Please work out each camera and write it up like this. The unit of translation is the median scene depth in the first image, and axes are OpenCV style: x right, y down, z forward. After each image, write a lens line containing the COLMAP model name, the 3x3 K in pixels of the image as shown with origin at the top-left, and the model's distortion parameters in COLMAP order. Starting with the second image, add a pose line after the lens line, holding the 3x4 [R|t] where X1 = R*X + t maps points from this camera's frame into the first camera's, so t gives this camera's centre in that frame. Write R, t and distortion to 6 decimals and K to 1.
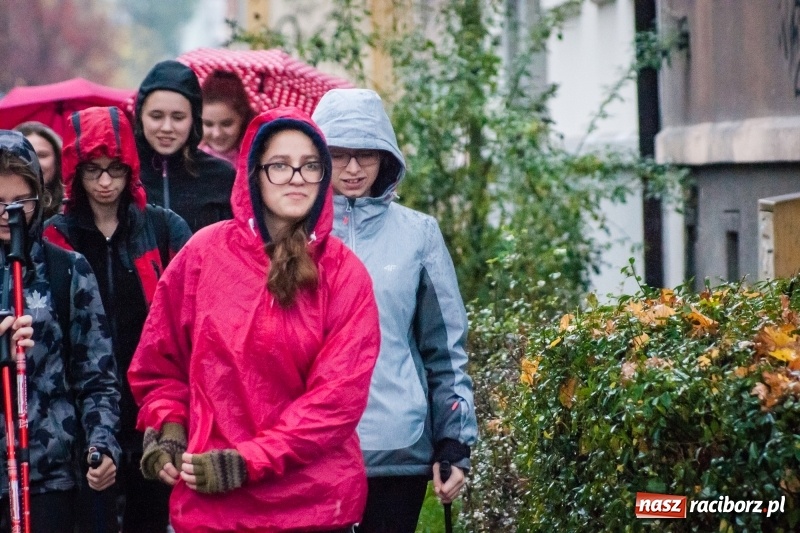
lens RADIAL K [[4888.3, 0, 371.0], [0, 4888.3, 245.9], [0, 0, 1]] dist [1.317253, 0.000000]
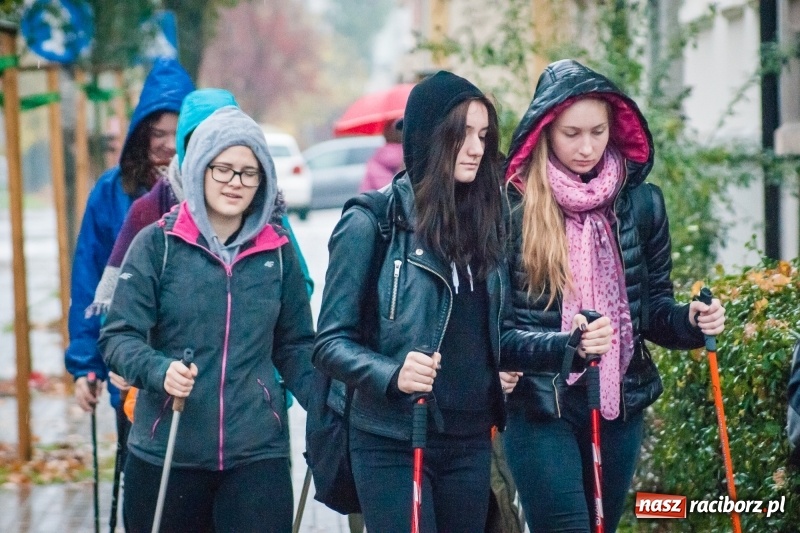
lens RADIAL K [[4888.3, 0, 401.8], [0, 4888.3, 263.3], [0, 0, 1]] dist [1.317253, 0.000000]
pose [[0.999555, 0.011582, -0.027501, 0.001196], [-0.011463, 0.999924, 0.004488, 0.005044], [0.027551, -0.004171, 0.999612, -0.184665]]
